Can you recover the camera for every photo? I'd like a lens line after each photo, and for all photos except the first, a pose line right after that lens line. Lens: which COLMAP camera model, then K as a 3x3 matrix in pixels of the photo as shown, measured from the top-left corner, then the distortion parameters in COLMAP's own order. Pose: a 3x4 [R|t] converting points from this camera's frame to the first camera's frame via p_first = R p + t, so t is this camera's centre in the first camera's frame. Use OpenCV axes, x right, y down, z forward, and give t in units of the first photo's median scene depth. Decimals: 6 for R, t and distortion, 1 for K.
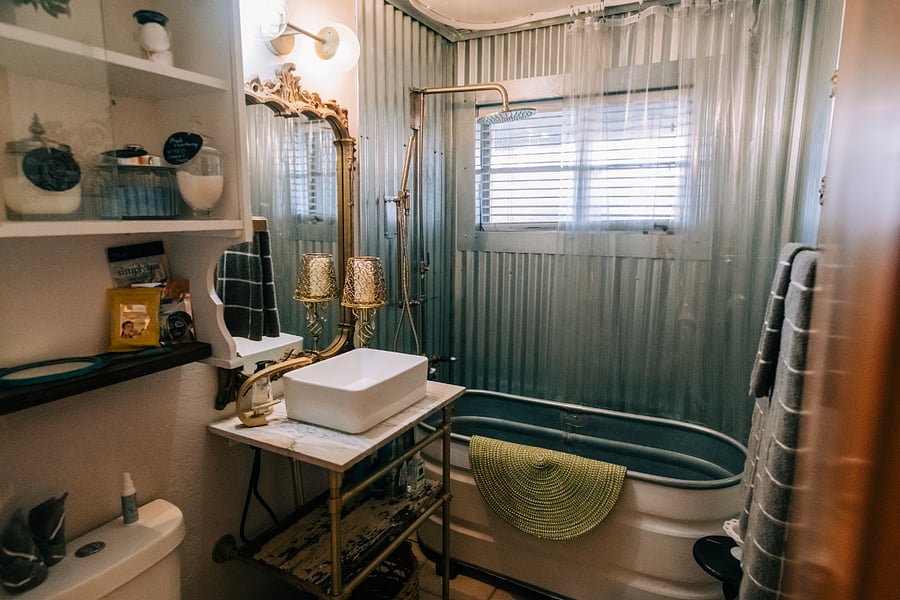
lens RADIAL K [[529.6, 0, 450.7], [0, 529.6, 303.5], [0, 0, 1]] dist [0.010089, 0.001145]
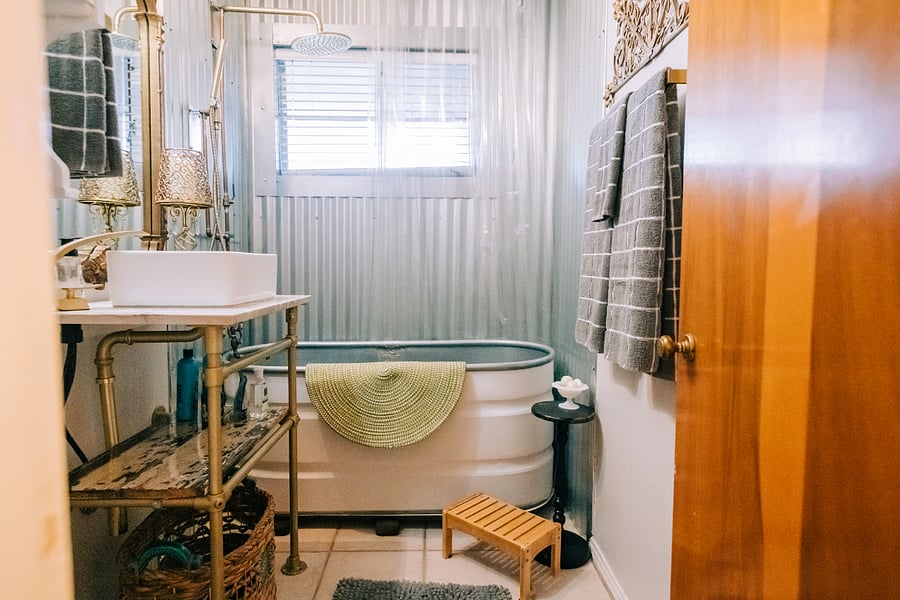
lens RADIAL K [[517.6, 0, 453.3], [0, 517.6, 300.9], [0, 0, 1]] dist [0.003172, -0.001064]
pose [[0.868211, -0.038012, 0.494737, -0.201855], [0.079949, 0.994750, -0.063872, 0.238411], [-0.489712, 0.095008, 0.866692, 0.073117]]
